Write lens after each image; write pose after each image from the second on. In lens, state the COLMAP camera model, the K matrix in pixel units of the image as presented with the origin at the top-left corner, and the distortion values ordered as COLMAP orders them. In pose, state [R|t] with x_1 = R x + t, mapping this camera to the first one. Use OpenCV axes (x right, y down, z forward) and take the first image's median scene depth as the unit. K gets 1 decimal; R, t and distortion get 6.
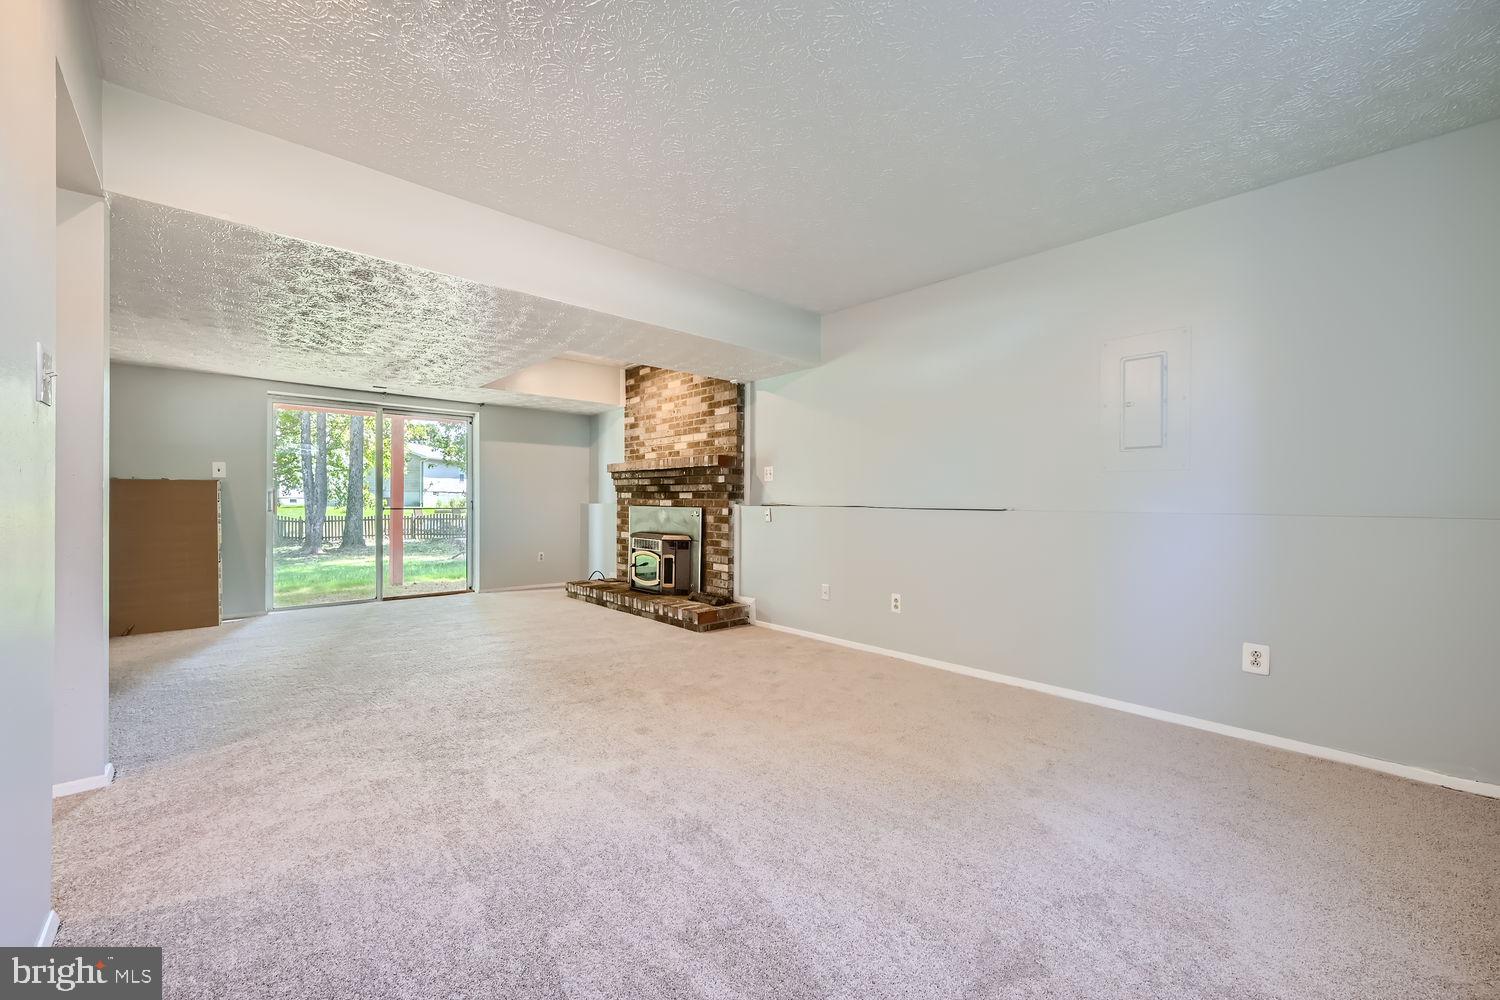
lens RADIAL K [[594.8, 0, 749.2], [0, 594.8, 505.6], [0, 0, 1]] dist [-0.001168, -0.000116]
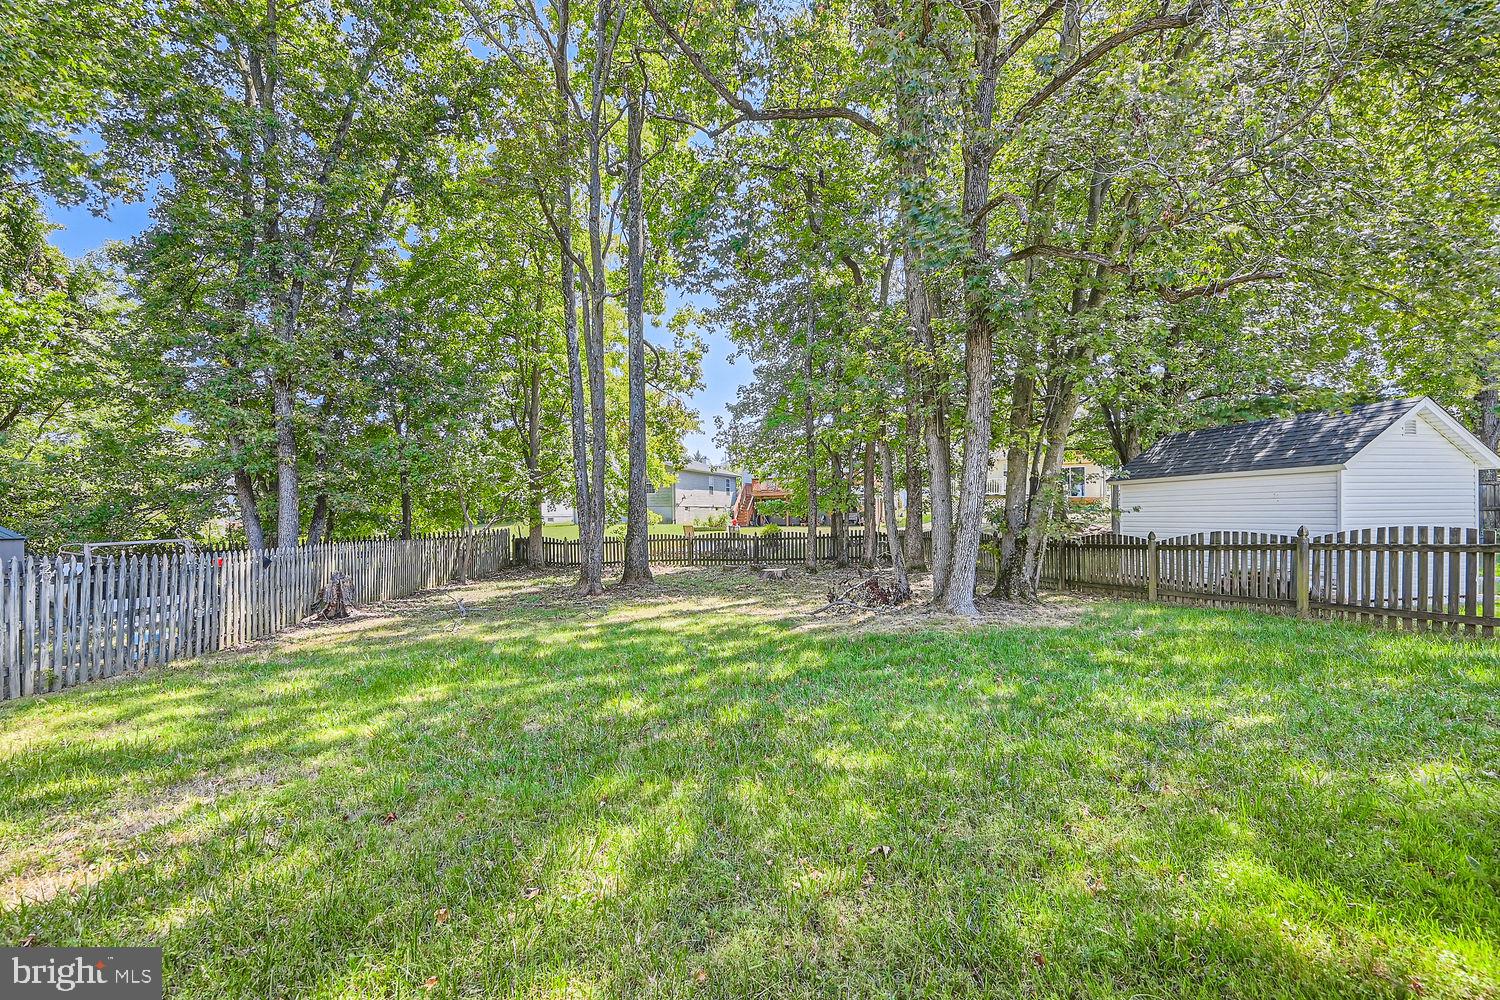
lens RADIAL K [[653.9, 0, 749.6], [0, 653.9, 519.0], [0, 0, 1]] dist [0.000450, 0.000009]
pose [[0.939527, -0.011948, -0.342266, -1.029861], [0.010630, 0.999927, -0.005725, 0.007586], [0.342309, 0.001741, 0.939586, 1.197959]]
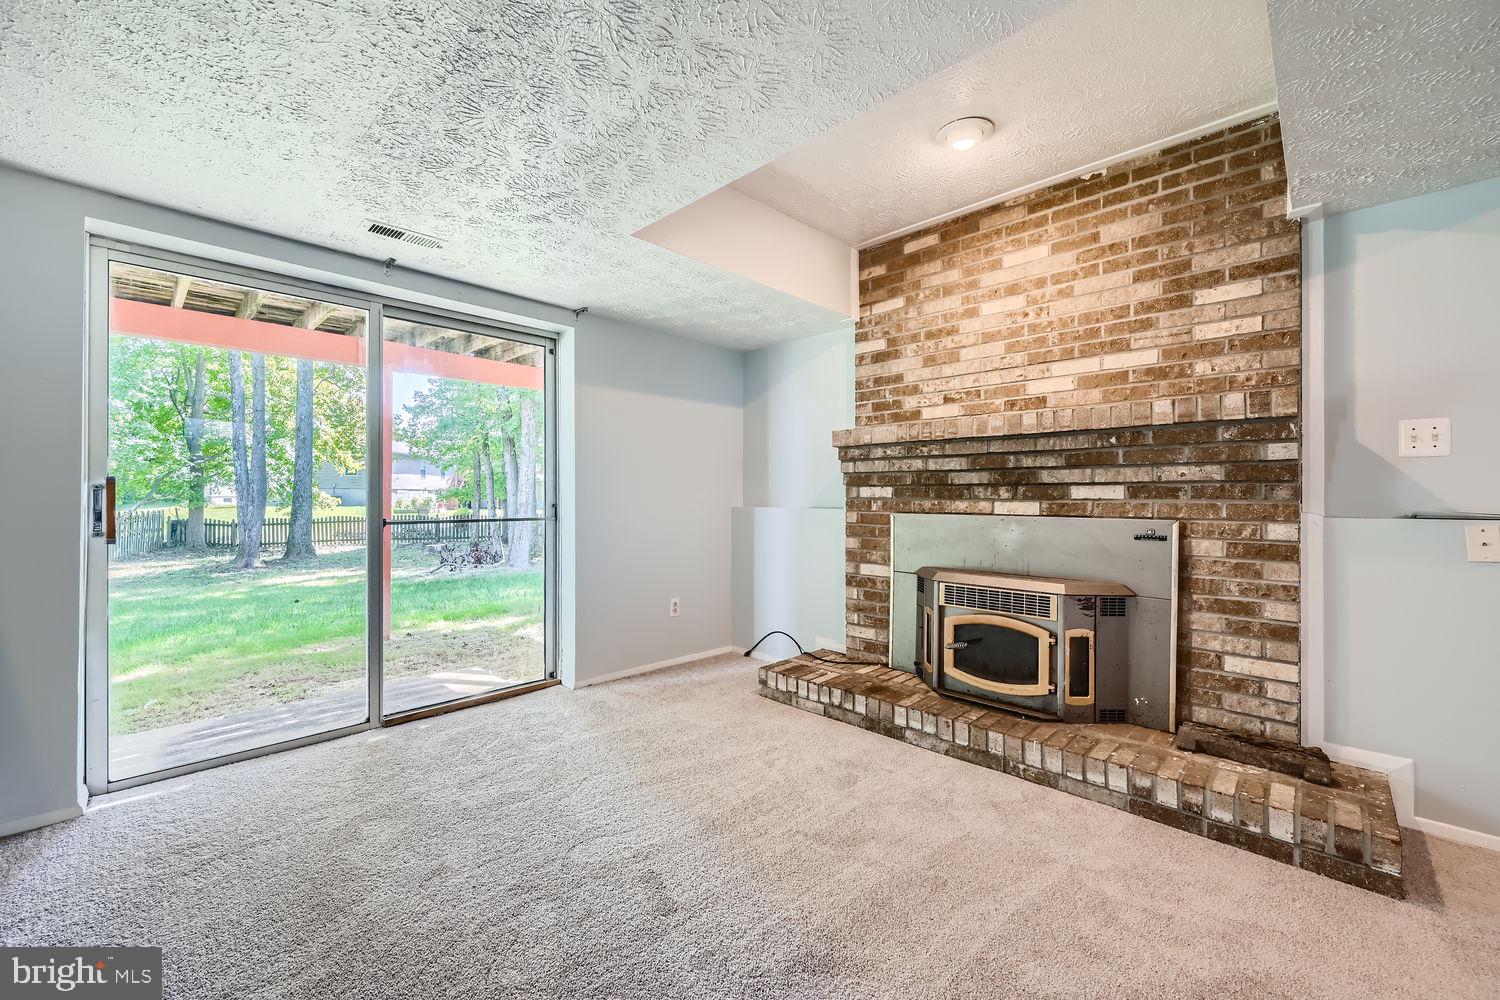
lens RADIAL K [[605.6, 0, 750.0], [0, 605.6, 500.0], [0, 0, 1]] dist [-0.001469, 0.000110]
pose [[0.998502, -0.000957, 0.054703, -0.357619], [0.001332, 0.999976, -0.006828, -0.007605], [-0.054696, 0.006890, 0.998479, 0.515637]]
